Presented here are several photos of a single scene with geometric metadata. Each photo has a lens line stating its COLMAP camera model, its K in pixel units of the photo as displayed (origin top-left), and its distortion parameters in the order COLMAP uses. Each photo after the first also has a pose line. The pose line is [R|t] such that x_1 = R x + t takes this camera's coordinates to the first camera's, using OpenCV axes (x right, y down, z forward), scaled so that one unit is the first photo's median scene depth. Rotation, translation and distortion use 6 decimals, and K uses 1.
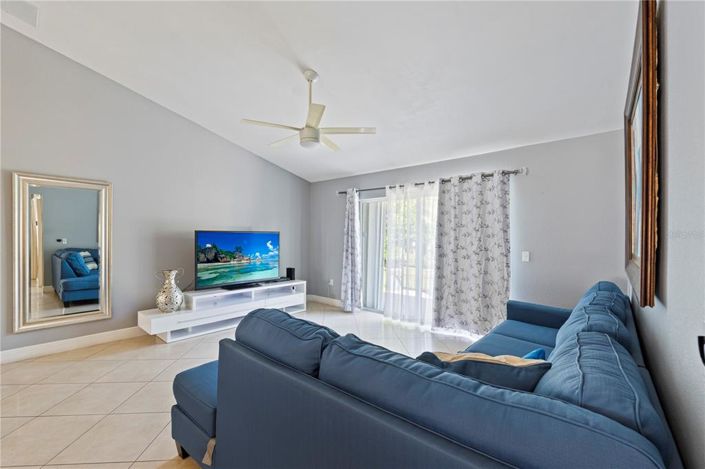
lens RADIAL K [[296.8, 0, 351.9], [0, 296.8, 237.7], [0, 0, 1]] dist [-0.011381, 0.000939]
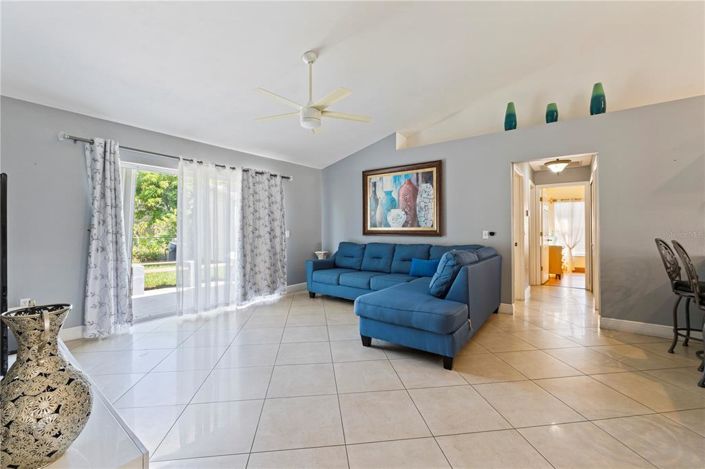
lens RADIAL K [[296.8, 0, 350.4], [0, 296.8, 228.4], [0, 0, 1]] dist [-0.011381, 0.000939]
pose [[-0.060338, 0.001785, 0.998176, -0.844039], [0.005659, 0.999983, -0.001447, 0.034223], [-0.998162, 0.005562, -0.060347, 0.673018]]
